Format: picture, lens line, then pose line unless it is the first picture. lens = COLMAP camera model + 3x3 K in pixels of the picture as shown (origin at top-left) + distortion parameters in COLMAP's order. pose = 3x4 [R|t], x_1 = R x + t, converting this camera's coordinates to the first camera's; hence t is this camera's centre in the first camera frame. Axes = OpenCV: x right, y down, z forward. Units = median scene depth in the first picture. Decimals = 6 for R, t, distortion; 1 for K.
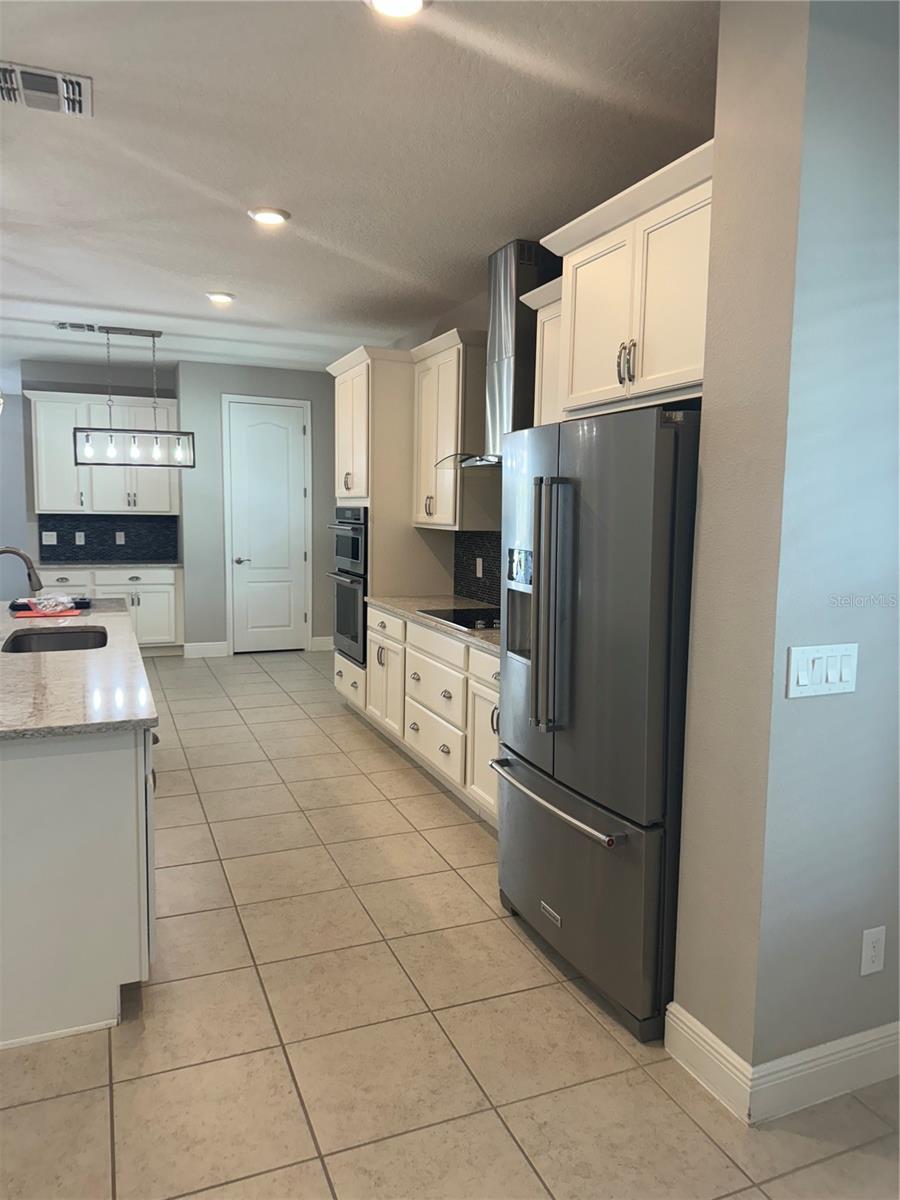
lens RADIAL K [[858.2, 0, 474.3], [0, 858.2, 595.4], [0, 0, 1]] dist [0.111461, -0.209971]
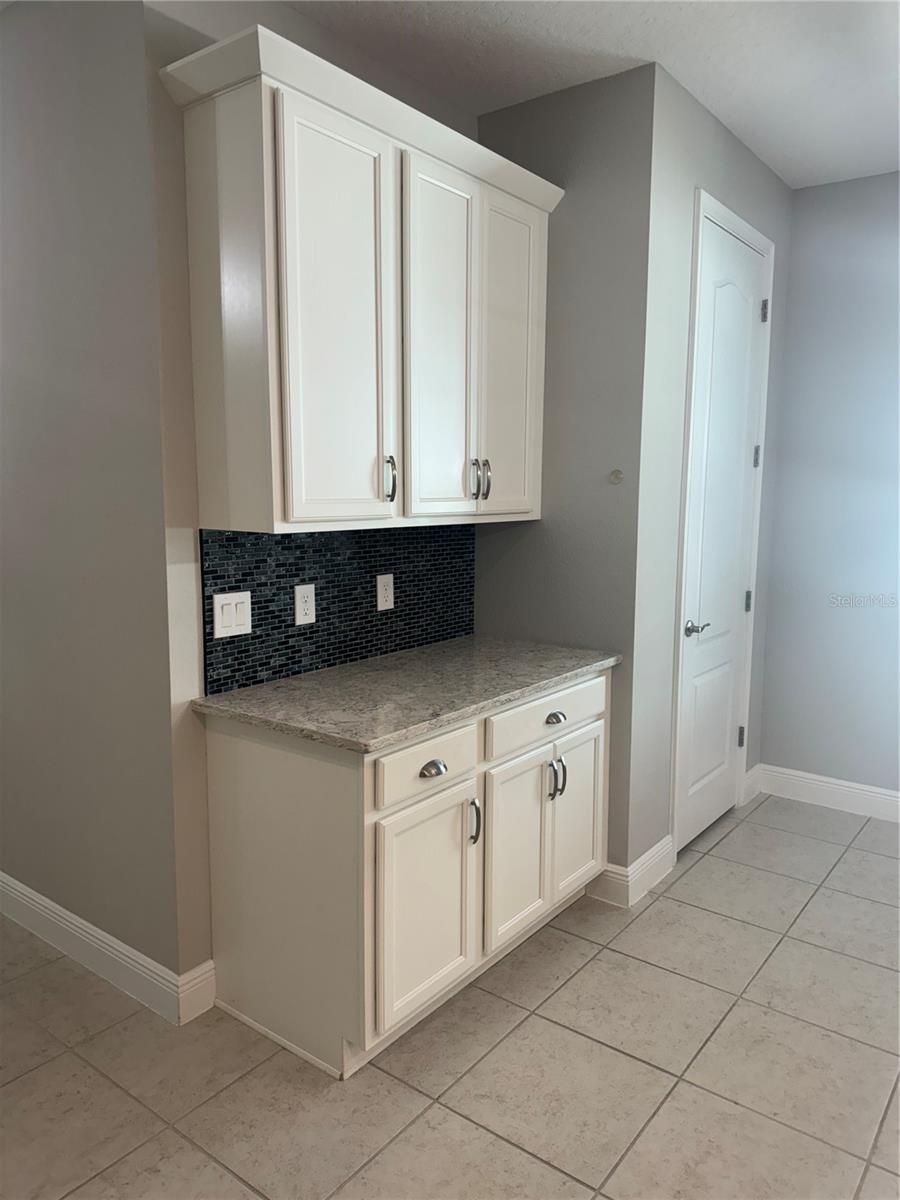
lens RADIAL K [[850.9, 0, 451.3], [0, 850.9, 610.8], [0, 0, 1]] dist [0.165502, -0.322343]
pose [[0.872969, -0.081612, 0.480900, -0.699291], [0.054856, 0.996075, 0.069461, -0.102976], [-0.484682, -0.034257, 0.874019, 0.886621]]
